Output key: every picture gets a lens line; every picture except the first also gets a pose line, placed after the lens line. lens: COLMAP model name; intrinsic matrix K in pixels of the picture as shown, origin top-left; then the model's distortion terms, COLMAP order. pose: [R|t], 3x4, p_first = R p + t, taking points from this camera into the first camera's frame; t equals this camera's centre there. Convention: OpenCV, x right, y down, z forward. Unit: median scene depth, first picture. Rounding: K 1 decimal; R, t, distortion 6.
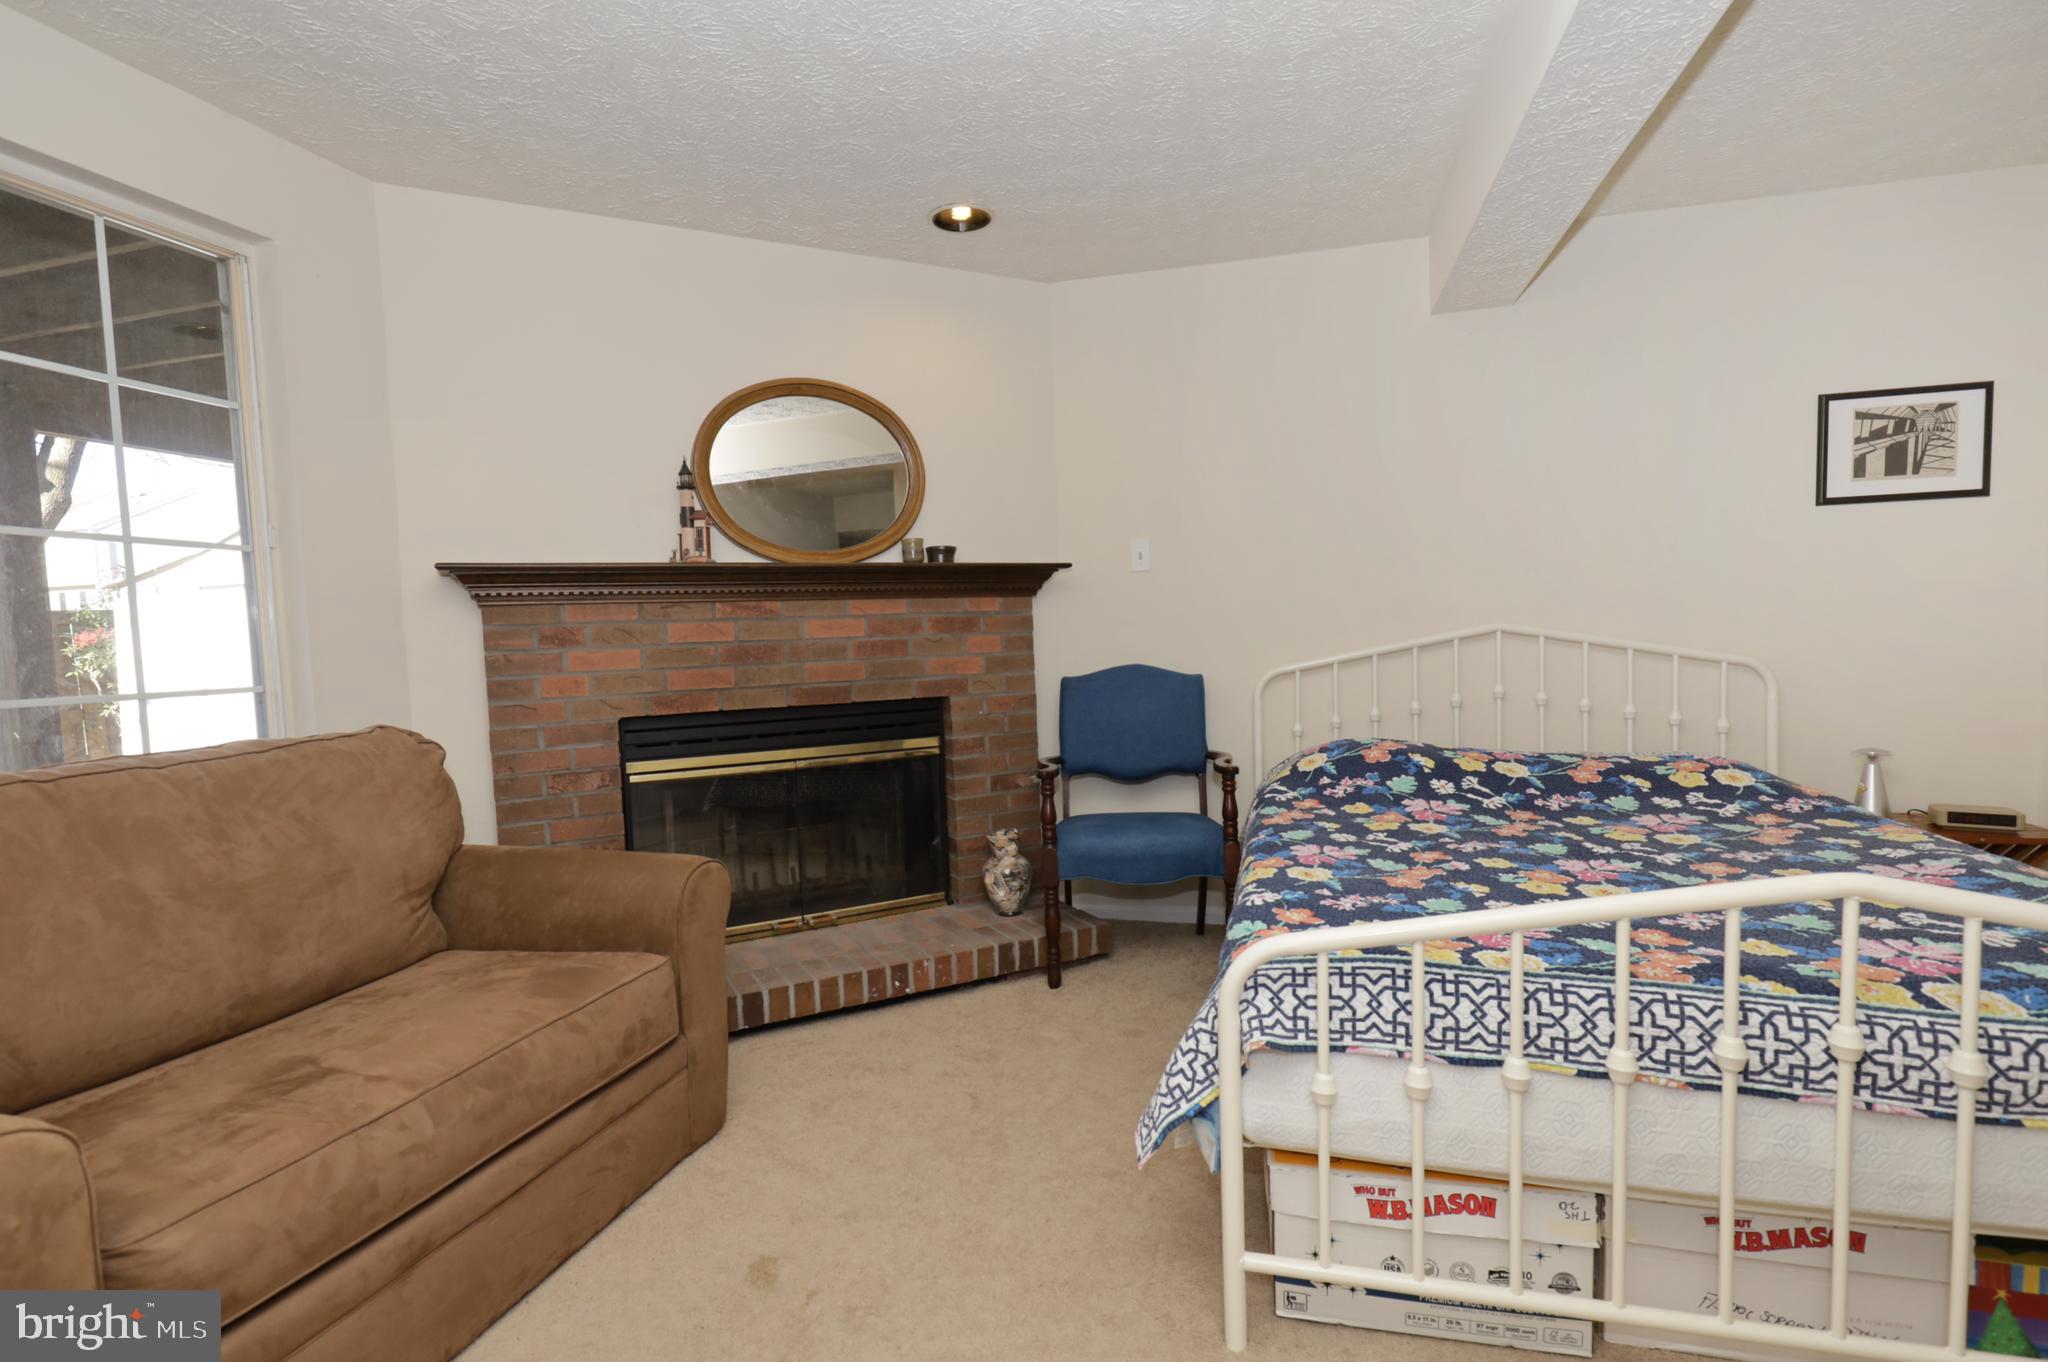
lens RADIAL K [[980.6, 0, 1024.0], [0, 980.6, 681.0], [0, 0, 1]] dist [0.001802, 0.000375]
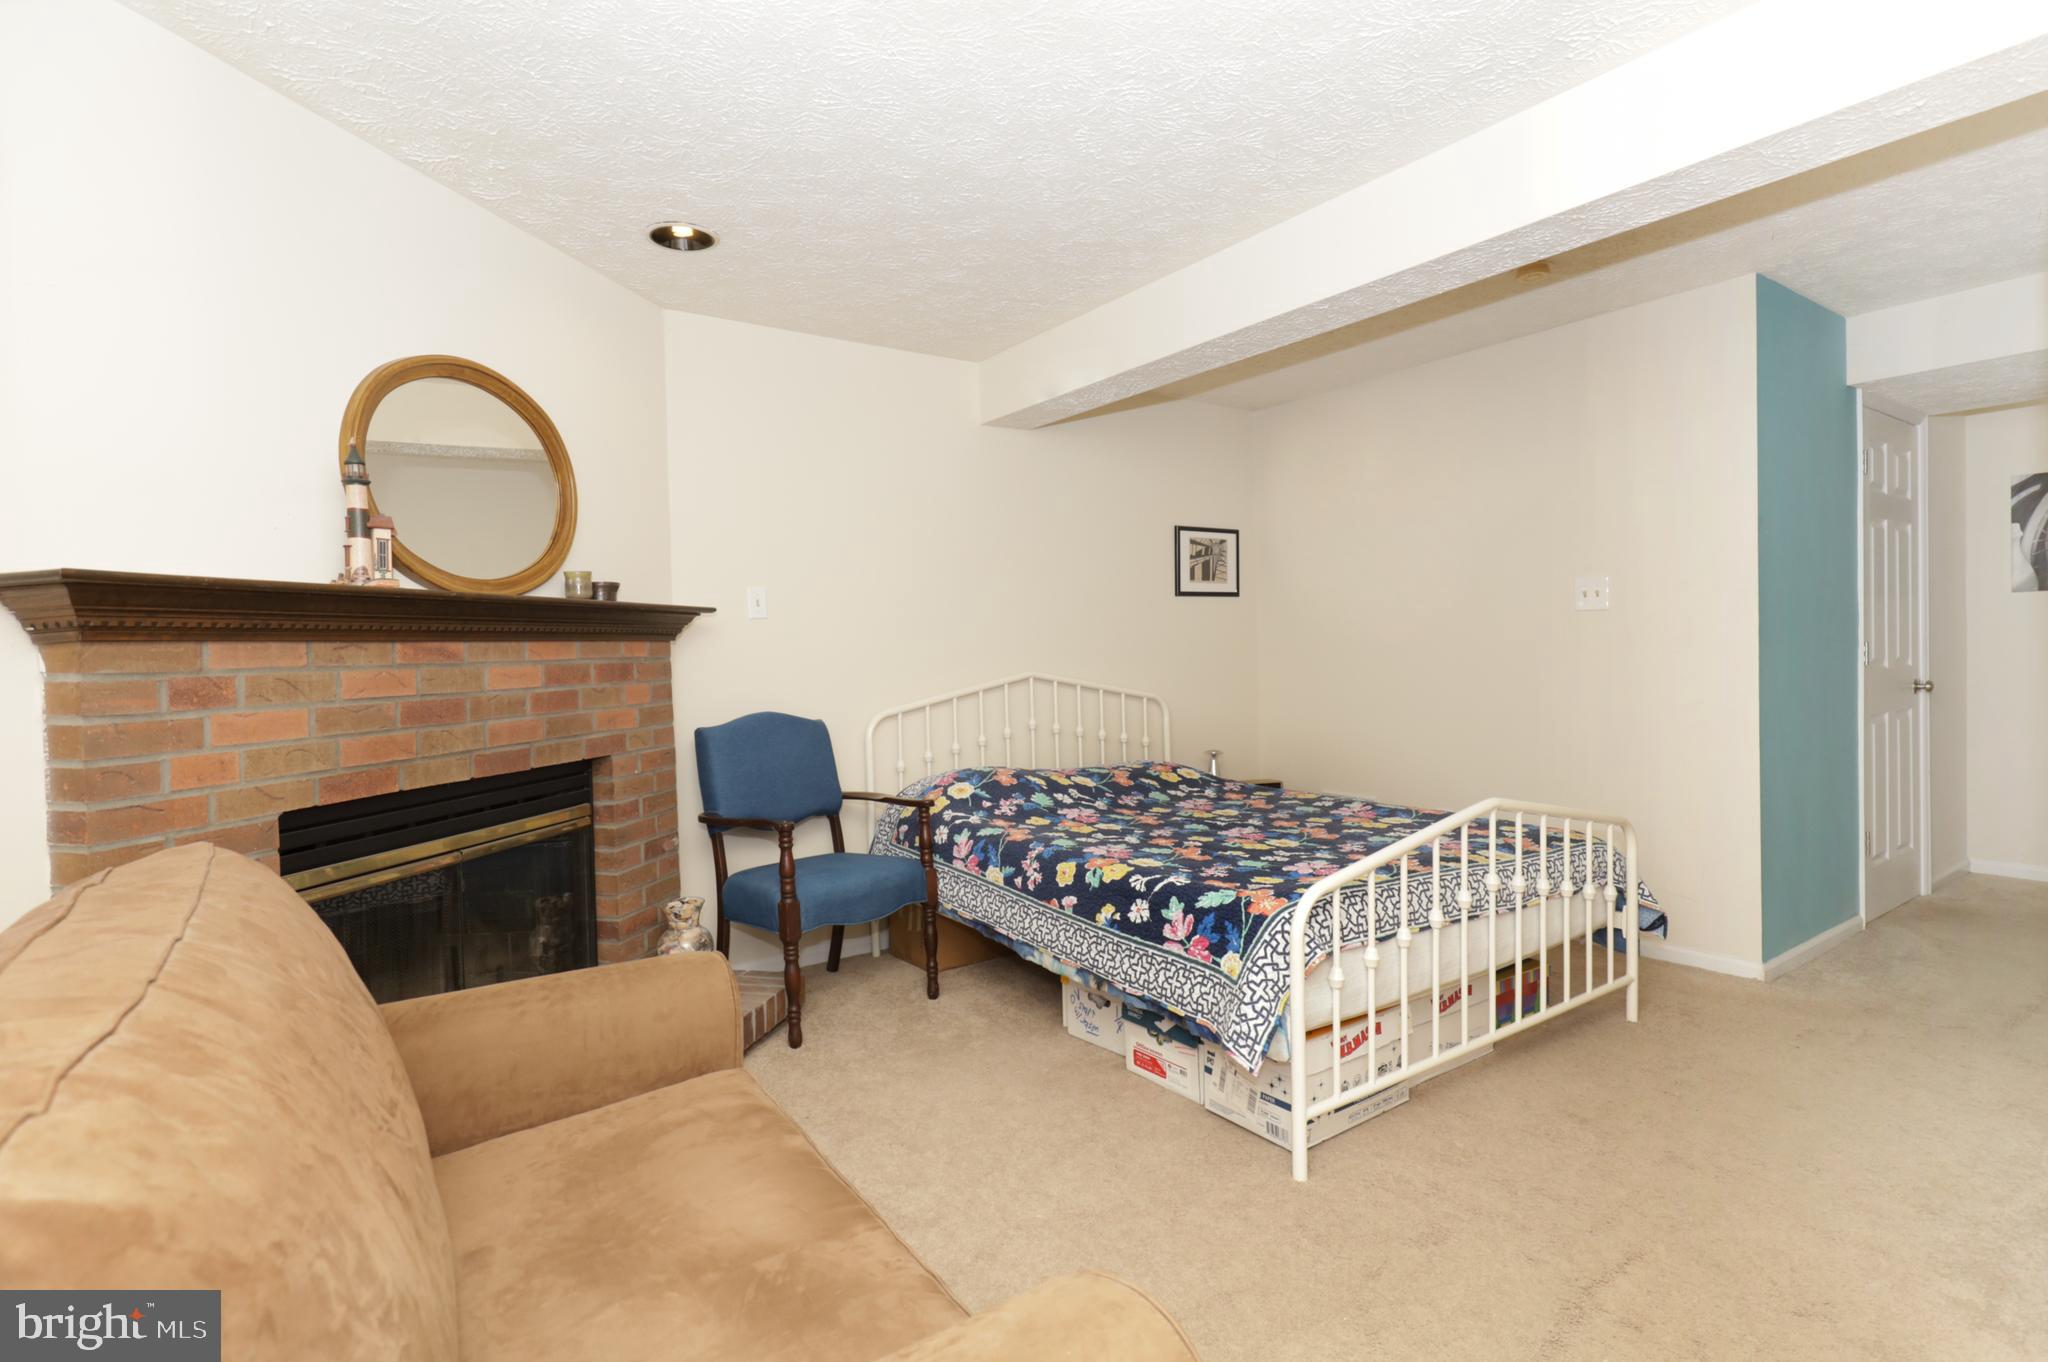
lens RADIAL K [[1022.7, 0, 1029.1], [0, 1022.7, 667.8], [0, 0, 1]] dist [-0.001421, -0.000367]
pose [[0.643463, 0.003846, 0.765468, -0.577841], [0.040738, 0.998398, -0.039261, -0.011855], [-0.764393, 0.056446, 0.642275, 0.147995]]
